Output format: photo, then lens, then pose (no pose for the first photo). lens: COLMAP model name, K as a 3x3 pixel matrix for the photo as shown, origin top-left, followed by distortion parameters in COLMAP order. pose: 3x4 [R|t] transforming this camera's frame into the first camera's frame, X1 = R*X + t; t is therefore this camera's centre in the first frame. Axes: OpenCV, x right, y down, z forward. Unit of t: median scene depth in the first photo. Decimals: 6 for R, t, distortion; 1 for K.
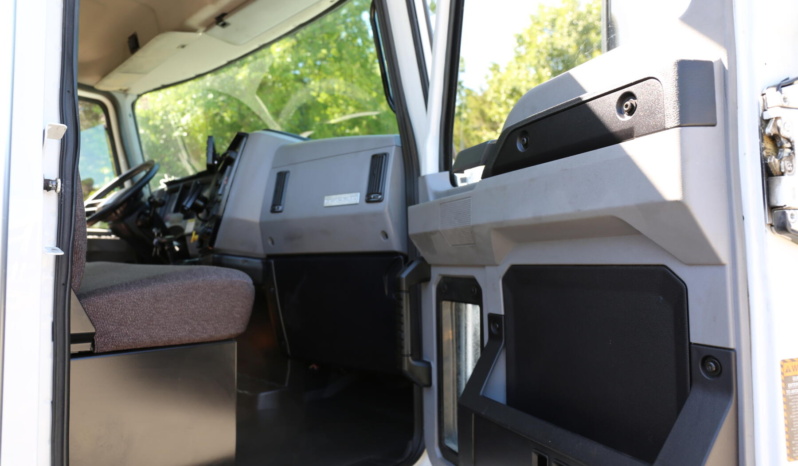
lens RADIAL K [[537.4, 0, 390.6], [0, 537.4, 234.9], [0, 0, 1]] dist [-0.122348, 0.086676]
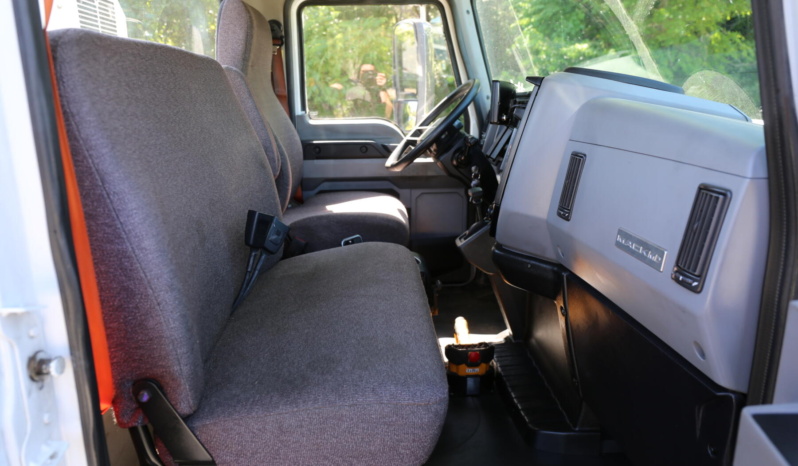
lens RADIAL K [[537.4, 0, 390.6], [0, 537.4, 234.9], [0, 0, 1]] dist [-0.122348, 0.086676]
pose [[0.710899, 0.169778, -0.682494, 0.076456], [0.049120, 0.956069, 0.288996, -0.205505], [0.701577, -0.238971, 0.671329, 0.386528]]
